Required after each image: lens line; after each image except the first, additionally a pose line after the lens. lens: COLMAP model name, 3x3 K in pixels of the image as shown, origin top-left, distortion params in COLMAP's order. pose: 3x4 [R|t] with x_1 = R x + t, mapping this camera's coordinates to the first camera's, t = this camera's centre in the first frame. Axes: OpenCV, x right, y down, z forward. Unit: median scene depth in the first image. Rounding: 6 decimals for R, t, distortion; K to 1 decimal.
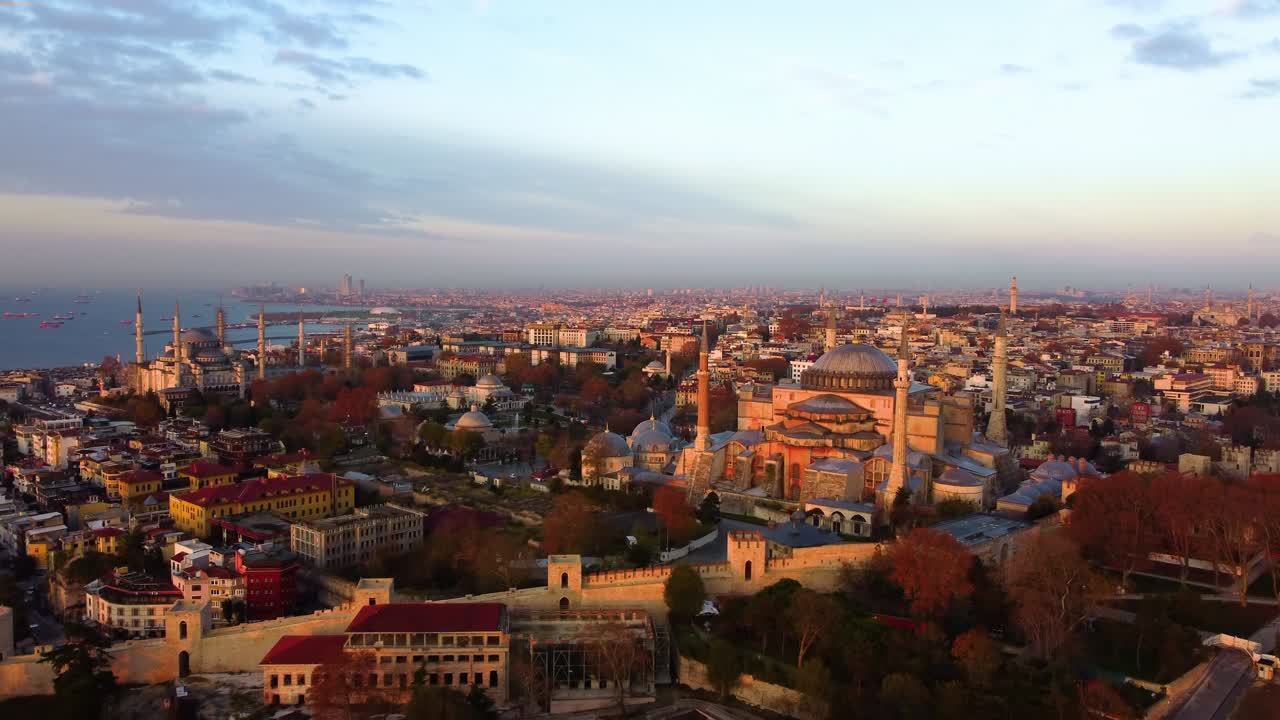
lens RADIAL K [[1013.4, 0, 640.0], [0, 1013.4, 360.0], [0, 0, 1]] dist [0.001121, -0.000255]
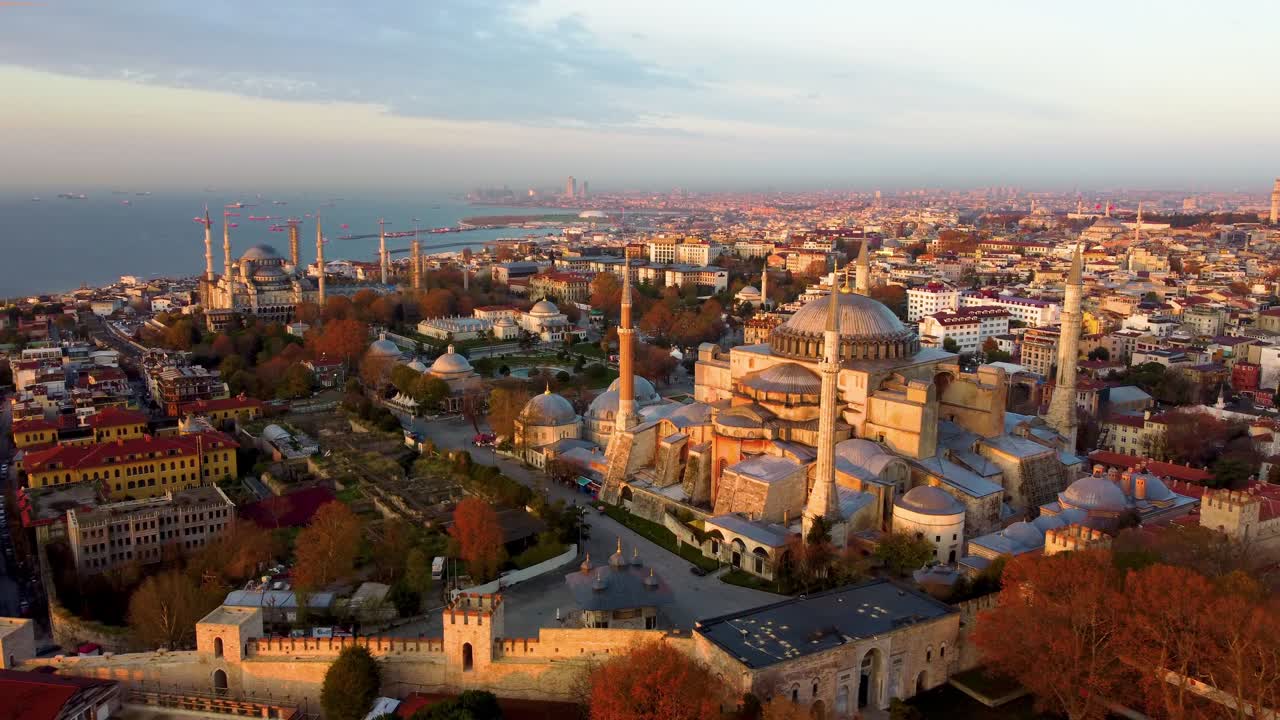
lens RADIAL K [[1013.4, 0, 640.0], [0, 1013.4, 360.0], [0, 0, 1]] dist [0.001121, -0.000255]
pose [[0.972591, 0.035209, -0.229840, 0.247493], [-0.012791, 0.995074, 0.098307, -0.039691], [0.232169, -0.092672, 0.968251, 0.258243]]
